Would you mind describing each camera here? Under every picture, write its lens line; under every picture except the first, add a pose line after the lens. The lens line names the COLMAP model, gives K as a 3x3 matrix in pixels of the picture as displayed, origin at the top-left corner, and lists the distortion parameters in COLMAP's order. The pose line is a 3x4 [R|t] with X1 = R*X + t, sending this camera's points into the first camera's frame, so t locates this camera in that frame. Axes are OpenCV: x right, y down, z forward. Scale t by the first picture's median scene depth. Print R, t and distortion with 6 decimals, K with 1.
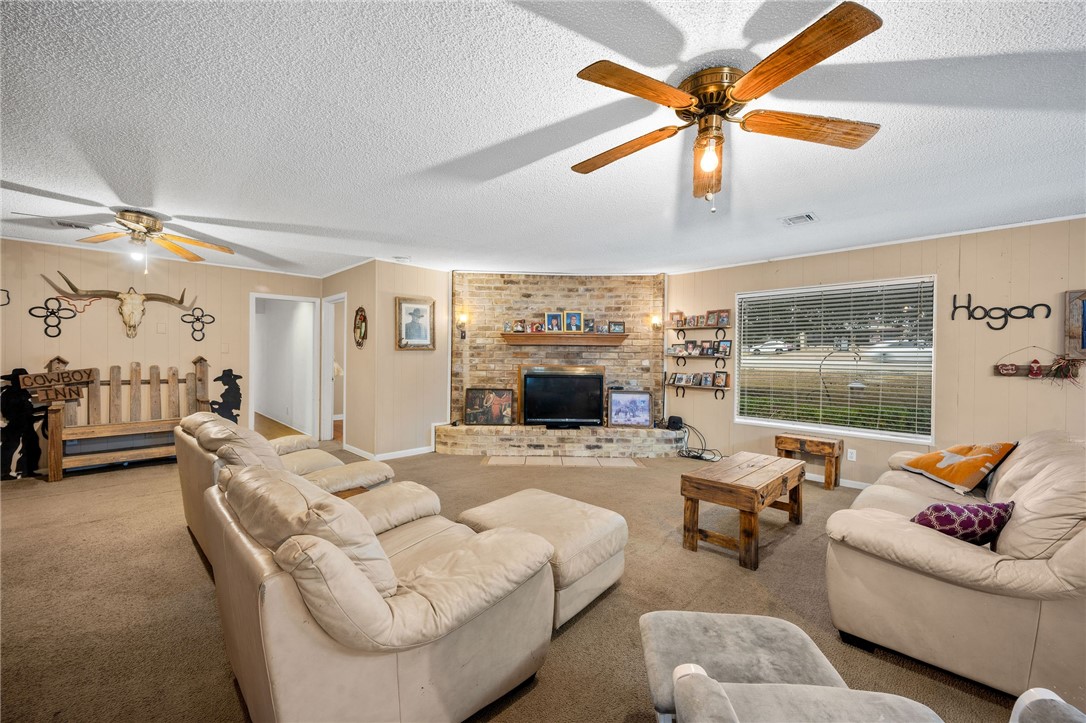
lens RADIAL K [[433.1, 0, 545.7], [0, 433.1, 355.8], [0, 0, 1]] dist [0.004638, 0.000168]
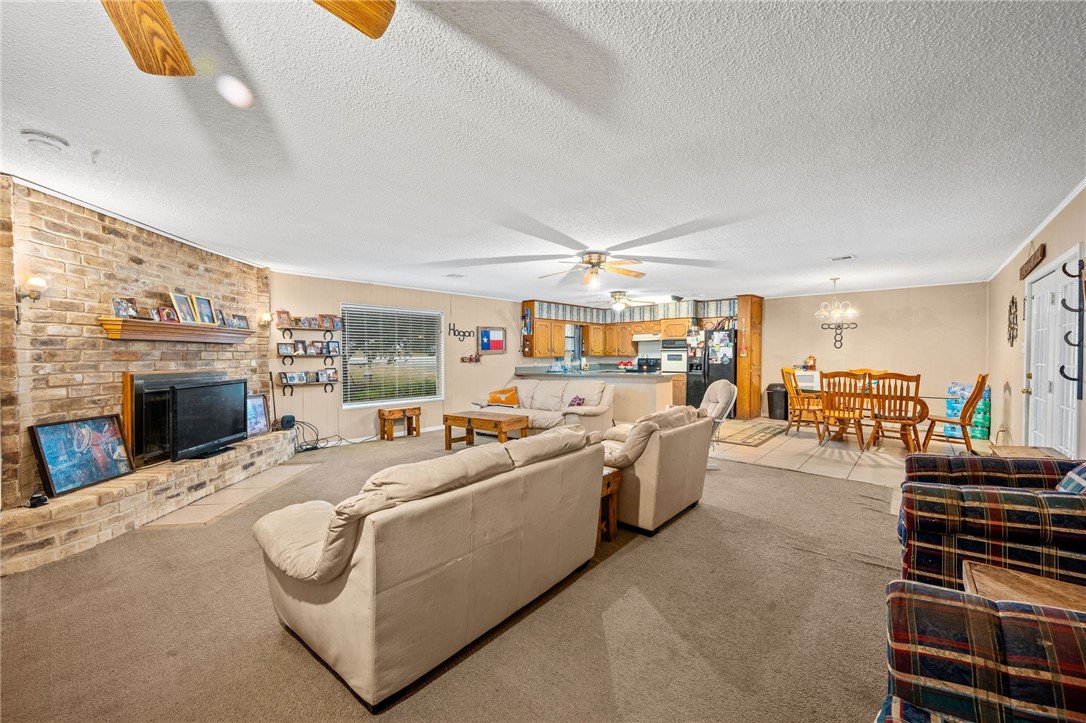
lens RADIAL K [[433.1, 0, 545.4], [0, 433.1, 359.7], [0, 0, 1]] dist [0.004638, 0.000168]
pose [[-0.072086, -0.020141, 0.997195, -0.718847], [0.005784, 0.999771, 0.020611, -0.006089], [-0.997382, 0.007254, -0.071953, 0.464785]]
